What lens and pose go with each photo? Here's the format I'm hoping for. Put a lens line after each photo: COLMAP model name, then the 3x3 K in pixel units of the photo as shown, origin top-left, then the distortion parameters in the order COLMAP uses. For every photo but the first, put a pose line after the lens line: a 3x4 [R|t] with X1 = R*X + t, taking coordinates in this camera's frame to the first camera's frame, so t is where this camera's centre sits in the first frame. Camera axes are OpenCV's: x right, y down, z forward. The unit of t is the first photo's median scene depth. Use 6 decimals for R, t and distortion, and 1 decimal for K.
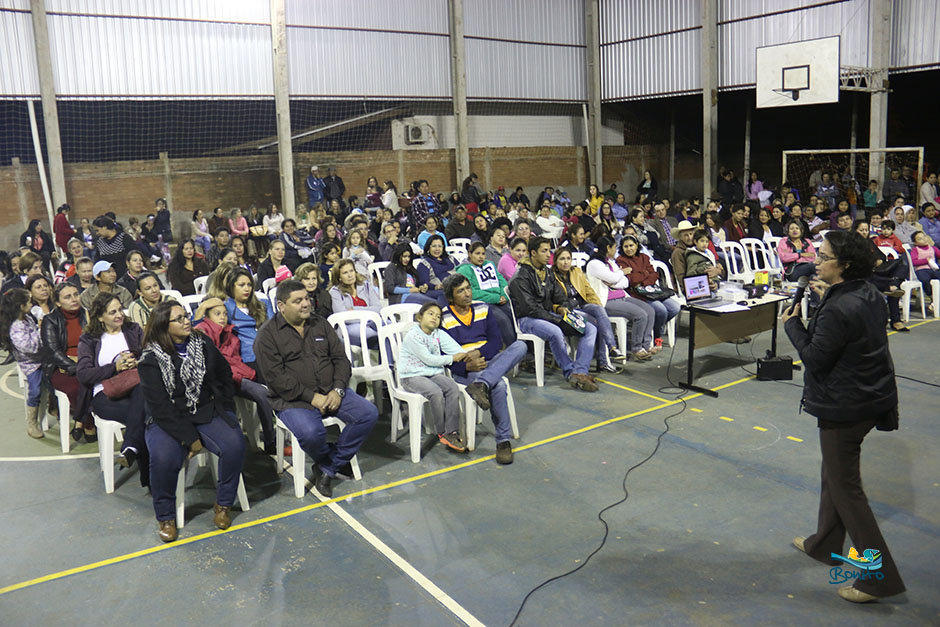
lens RADIAL K [[767.7, 0, 472.9], [0, 767.7, 307.4], [0, 0, 1]] dist [-0.176763, 0.133212]
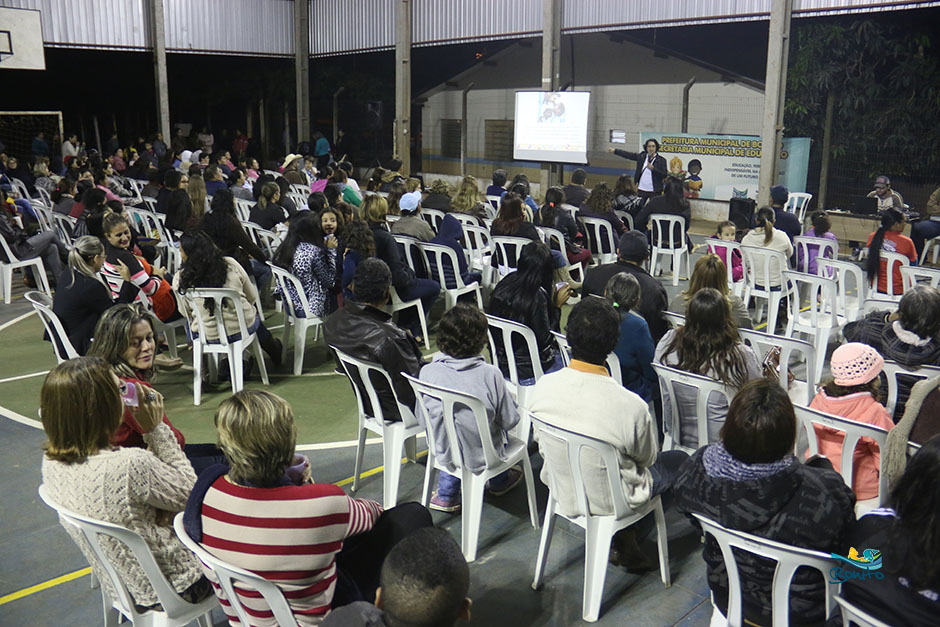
lens RADIAL K [[763.1, 0, 471.0], [0, 763.1, 312.9], [0, 0, 1]] dist [-0.138941, 0.068894]
pose [[-0.159592, -0.209219, 0.964758, -0.644628], [0.176470, 0.955496, 0.236402, -0.055486], [-0.971282, 0.207979, -0.115569, 0.466254]]
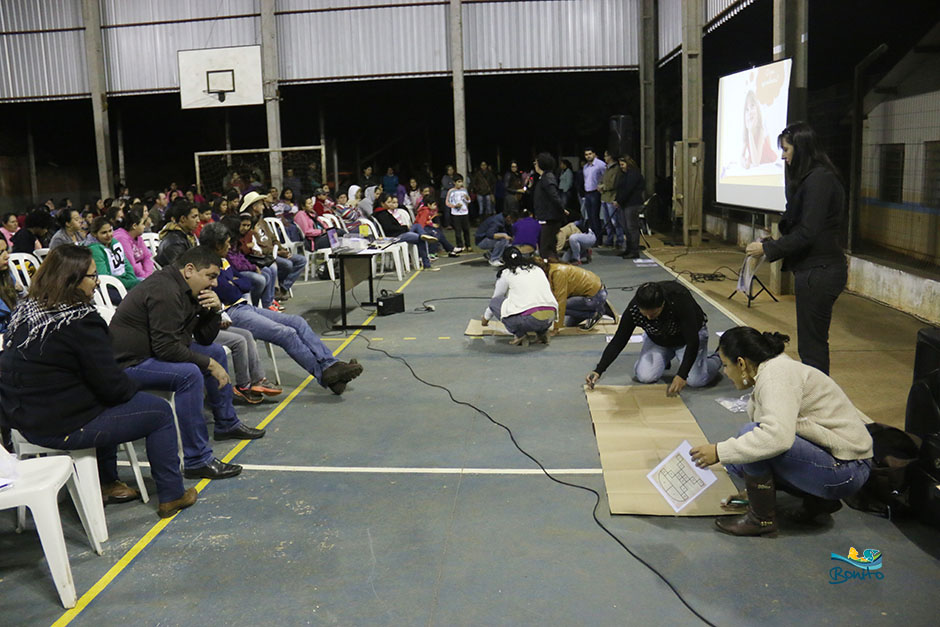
lens RADIAL K [[767.7, 0, 467.7], [0, 767.7, 308.1], [0, 0, 1]] dist [-0.176763, 0.133212]
pose [[0.622752, -0.123838, 0.772557, -0.186129], [0.150695, 0.987892, 0.036881, 0.024916], [-0.767770, 0.093453, 0.633874, 0.060186]]
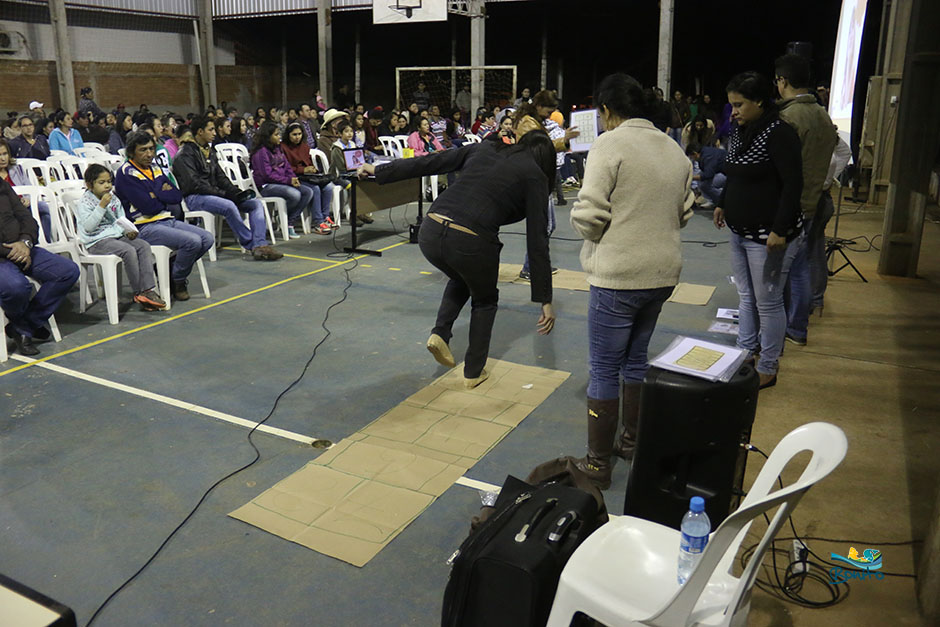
lens RADIAL K [[767.7, 0, 465.2], [0, 767.7, 307.1], [0, 0, 1]] dist [-0.176763, 0.133212]
pose [[0.876199, -0.089310, 0.473603, -0.041684], [0.050699, 0.994308, 0.093706, 0.036337], [-0.479276, -0.058094, 0.875739, -0.020072]]
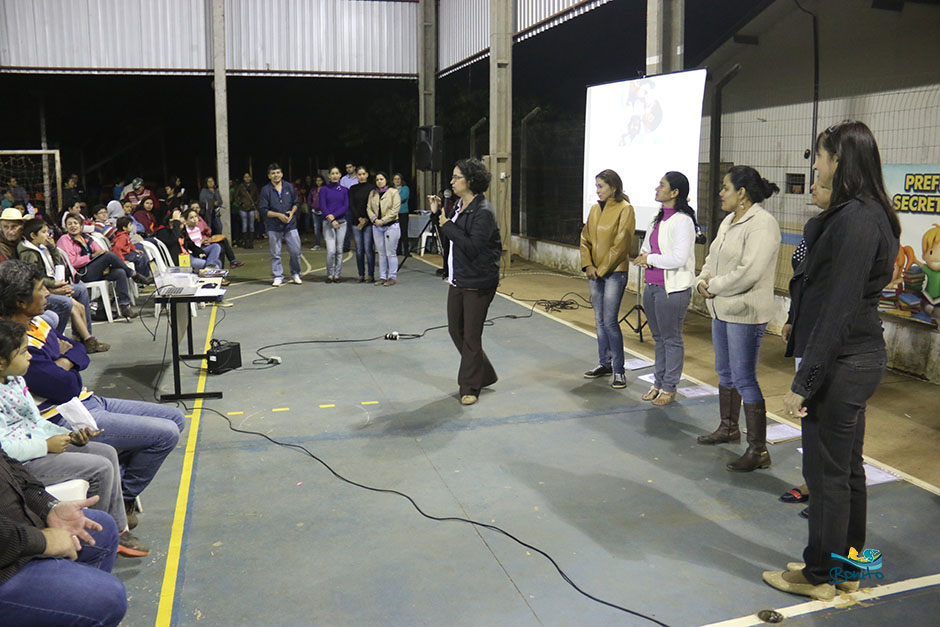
lens RADIAL K [[767.7, 0, 468.1], [0, 767.7, 305.7], [0, 0, 1]] dist [-0.176763, 0.133212]
pose [[0.296395, -0.121150, 0.947350, -0.146648], [0.162651, 0.983835, 0.074928, -0.000137], [-0.941114, 0.131879, 0.311309, 0.180059]]
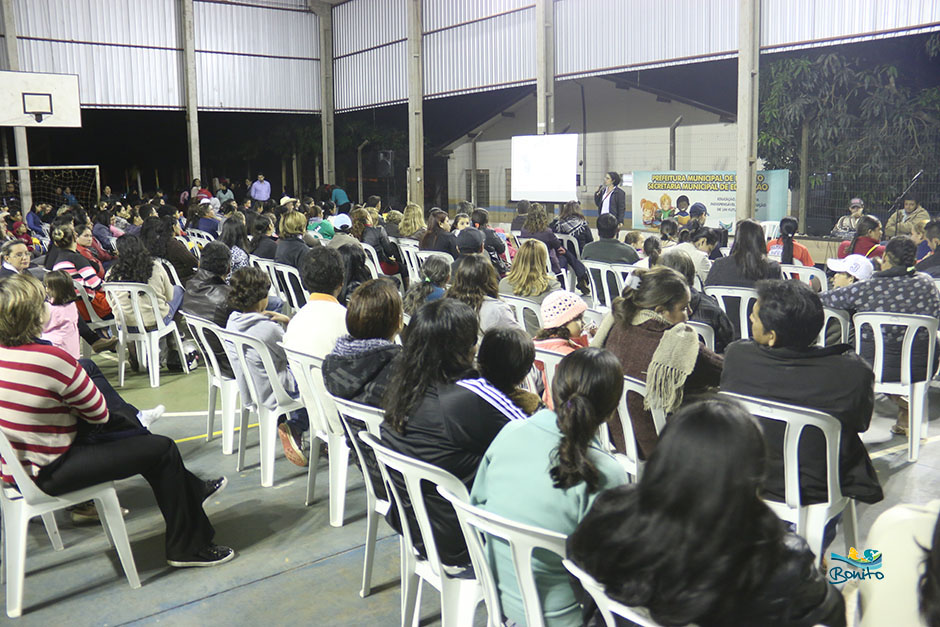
lens RADIAL K [[766.8, 0, 474.1], [0, 766.8, 314.4], [0, 0, 1]] dist [-0.140593, 0.054258]
pose [[-0.084530, -0.135454, 0.987171, -0.698224], [0.197741, 0.968732, 0.149857, -0.019392], [-0.976603, 0.207871, -0.055102, 0.394769]]
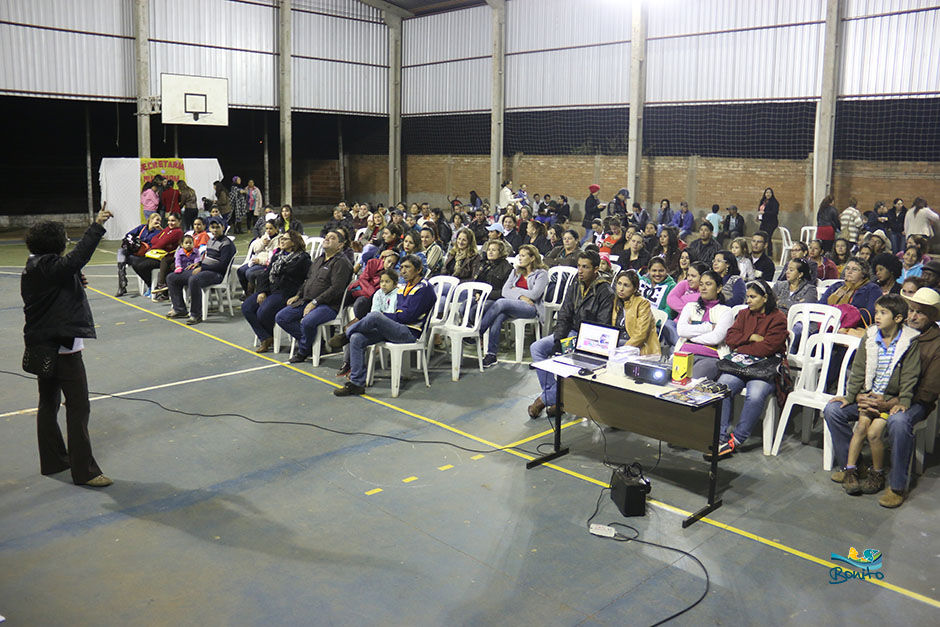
lens RADIAL K [[767.7, 0, 471.6], [0, 767.7, 315.5], [0, 0, 1]] dist [-0.176763, 0.133212]
pose [[0.165627, 0.221466, -0.961000, 0.412268], [-0.201443, 0.961510, 0.186865, -0.068900], [0.965396, 0.162637, 0.203864, 0.291556]]
